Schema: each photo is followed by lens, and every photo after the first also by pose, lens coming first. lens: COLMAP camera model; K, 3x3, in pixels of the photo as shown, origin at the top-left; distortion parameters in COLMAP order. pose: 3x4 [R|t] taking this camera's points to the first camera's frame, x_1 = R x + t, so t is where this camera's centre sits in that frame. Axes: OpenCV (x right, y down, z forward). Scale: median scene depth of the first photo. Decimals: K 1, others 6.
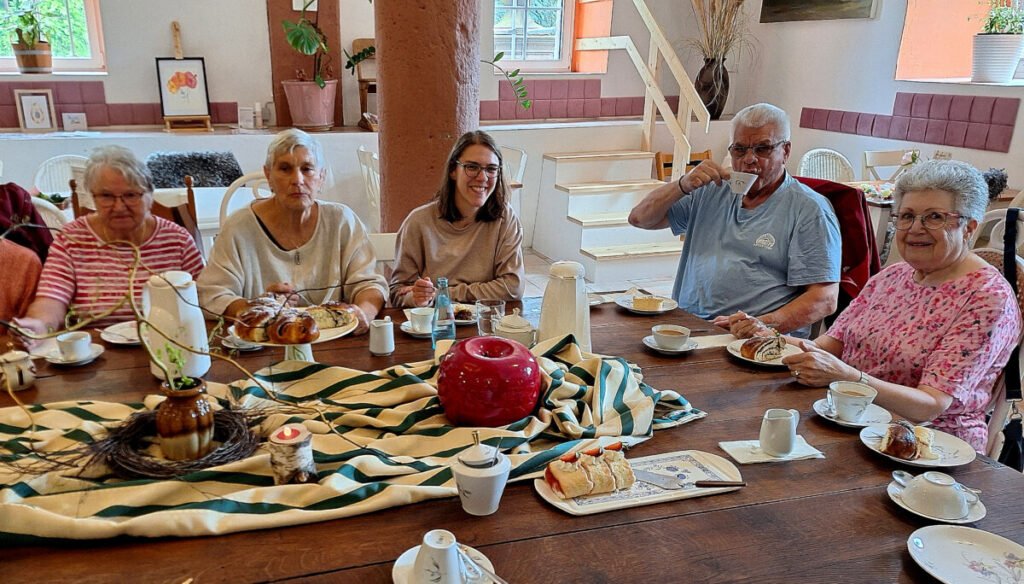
lens RADIAL K [[793.1, 0, 435.9], [0, 793.1, 335.3], [0, 0, 1]] dist [0.087213, -0.101717]
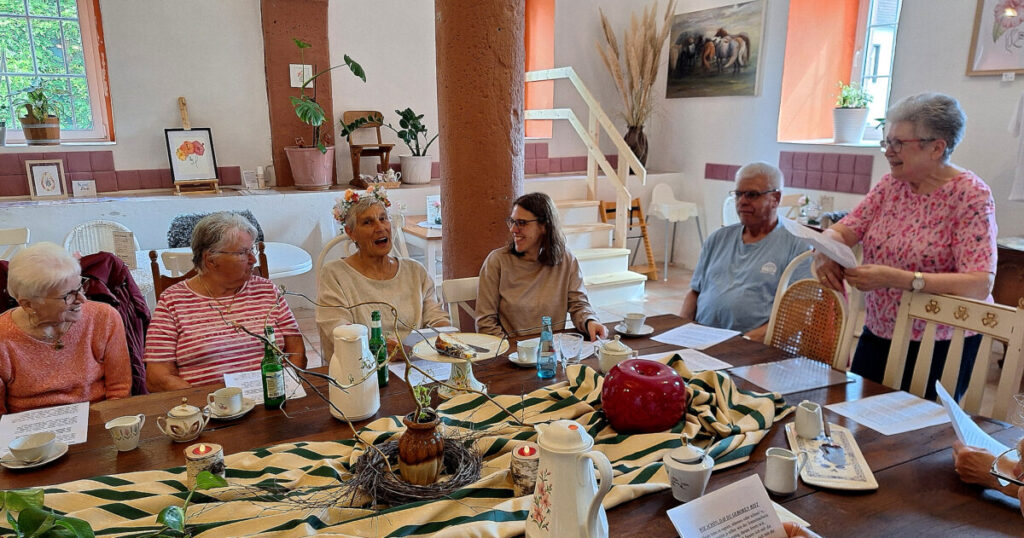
lens RADIAL K [[712.1, 0, 502.8], [0, 712.1, 287.8], [0, 0, 1]] dist [0.085035, -0.115490]
pose [[0.978791, -0.052214, 0.198098, -0.105305], [0.071958, 0.992986, -0.093813, -0.006066], [-0.191810, 0.106078, 0.975682, -0.021203]]
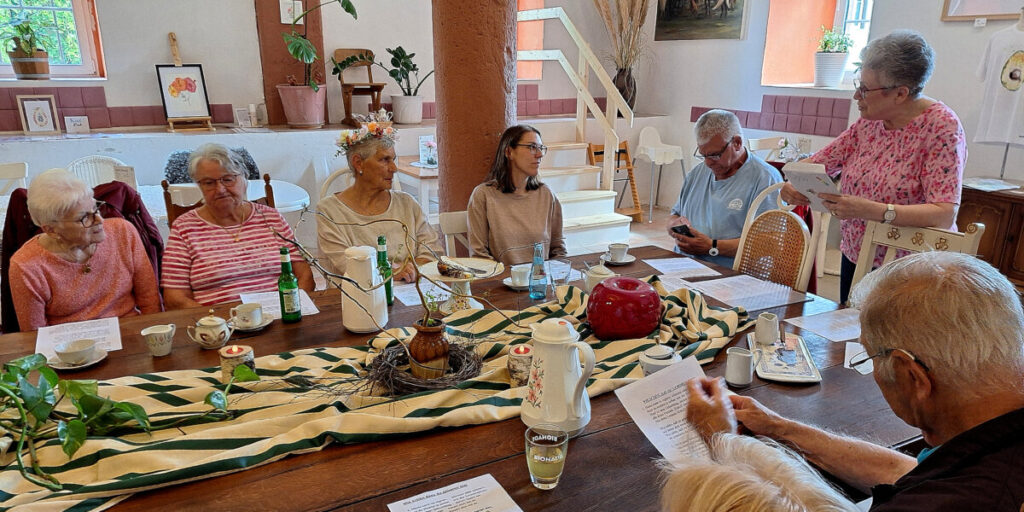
lens RADIAL K [[707.4, 0, 515.3], [0, 707.4, 298.0], [0, 0, 1]] dist [0.070372, -0.079458]
pose [[0.971560, -0.068823, 0.226573, -0.117128], [0.071350, 0.997447, -0.002976, 0.008487], [-0.225790, 0.019057, 0.973990, -0.052831]]
